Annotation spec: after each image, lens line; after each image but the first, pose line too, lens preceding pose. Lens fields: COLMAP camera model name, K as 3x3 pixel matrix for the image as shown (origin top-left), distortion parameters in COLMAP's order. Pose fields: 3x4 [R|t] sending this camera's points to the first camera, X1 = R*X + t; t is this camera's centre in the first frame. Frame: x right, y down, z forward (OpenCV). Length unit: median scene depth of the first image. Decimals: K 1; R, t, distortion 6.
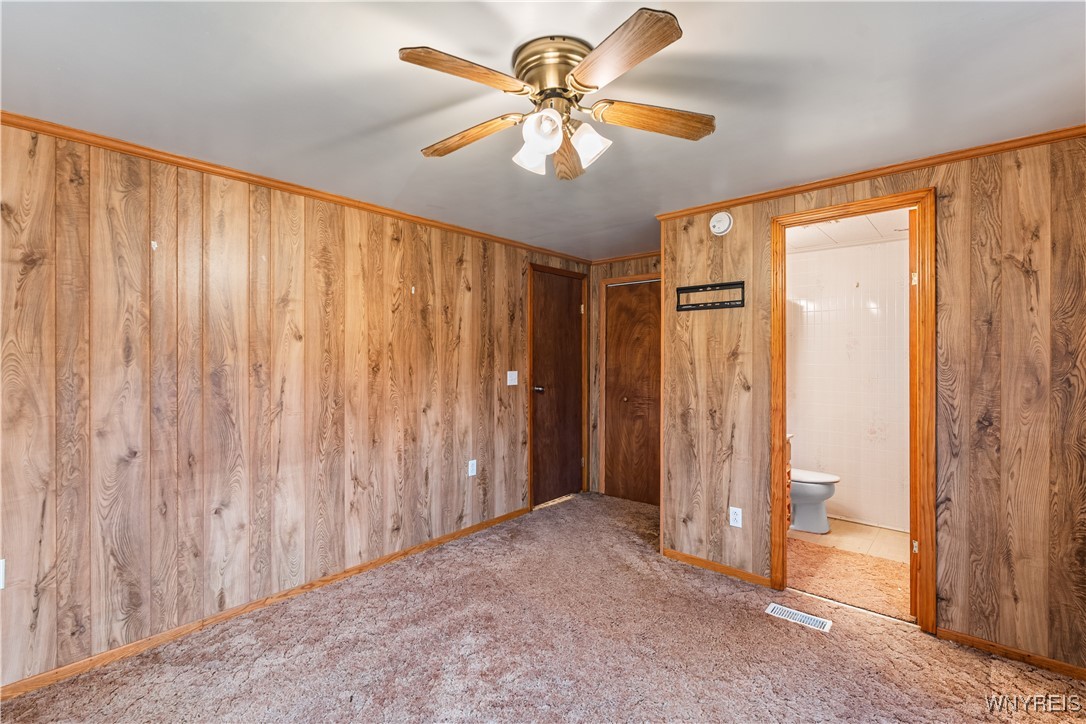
lens RADIAL K [[495.1, 0, 547.7], [0, 495.1, 360.8], [0, 0, 1]] dist [-0.002990, -0.000856]
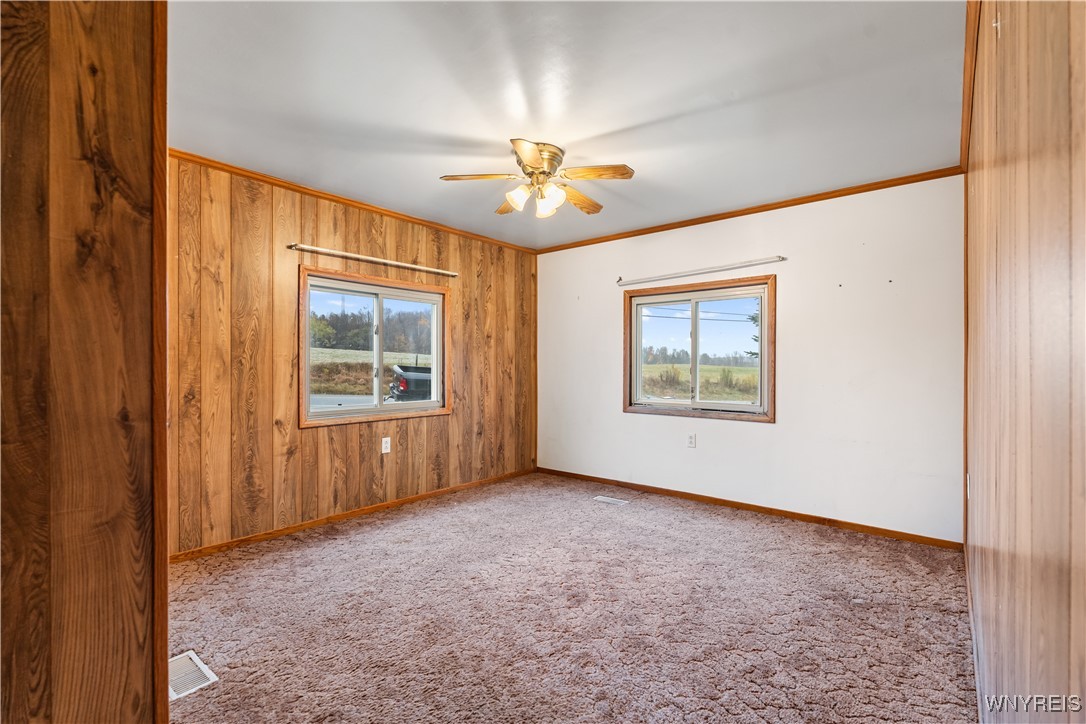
lens RADIAL K [[495.1, 0, 547.7], [0, 495.1, 360.8], [0, 0, 1]] dist [-0.002990, -0.000856]
pose [[-0.094744, -0.001556, 0.995500, -0.454721], [0.003697, 0.999991, 0.001915, 0.036679], [-0.995495, 0.003862, -0.094737, 0.225975]]
